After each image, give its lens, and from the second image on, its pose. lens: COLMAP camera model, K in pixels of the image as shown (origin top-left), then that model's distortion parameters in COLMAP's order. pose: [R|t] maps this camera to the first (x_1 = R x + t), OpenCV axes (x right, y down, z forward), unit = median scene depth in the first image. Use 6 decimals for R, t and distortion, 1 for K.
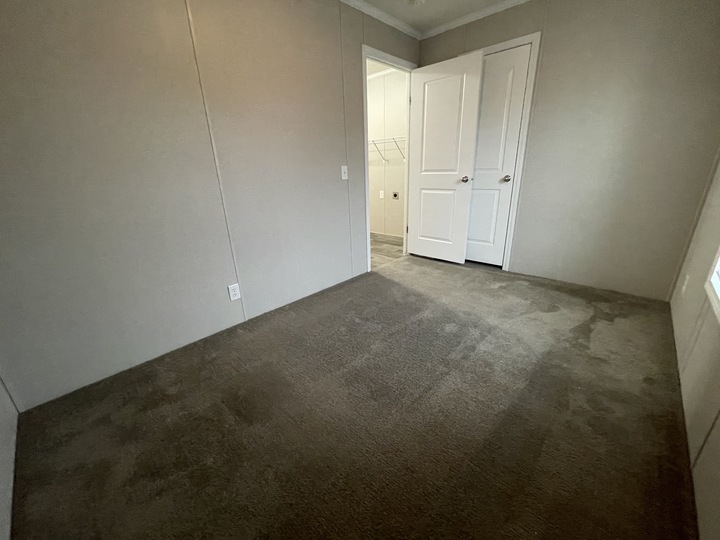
lens RADIAL K [[293.5, 0, 360.0], [0, 293.5, 270.0], [0, 0, 1]] dist [-0.001783, -0.000267]
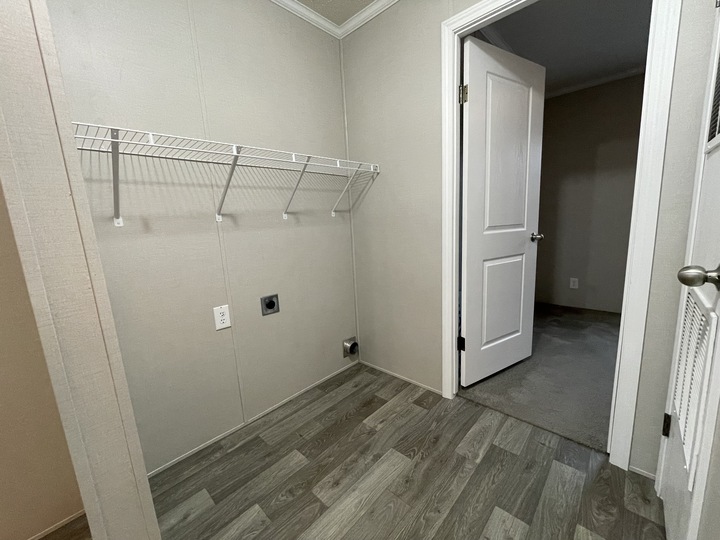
lens RADIAL K [[293.5, 0, 360.0], [0, 293.5, 270.0], [0, 0, 1]] dist [-0.001783, -0.000267]
pose [[0.002841, -0.121609, 0.992574, -0.277578], [0.378064, 0.919038, 0.111518, -0.332248], [-0.925775, 0.374940, 0.048587, 0.970904]]
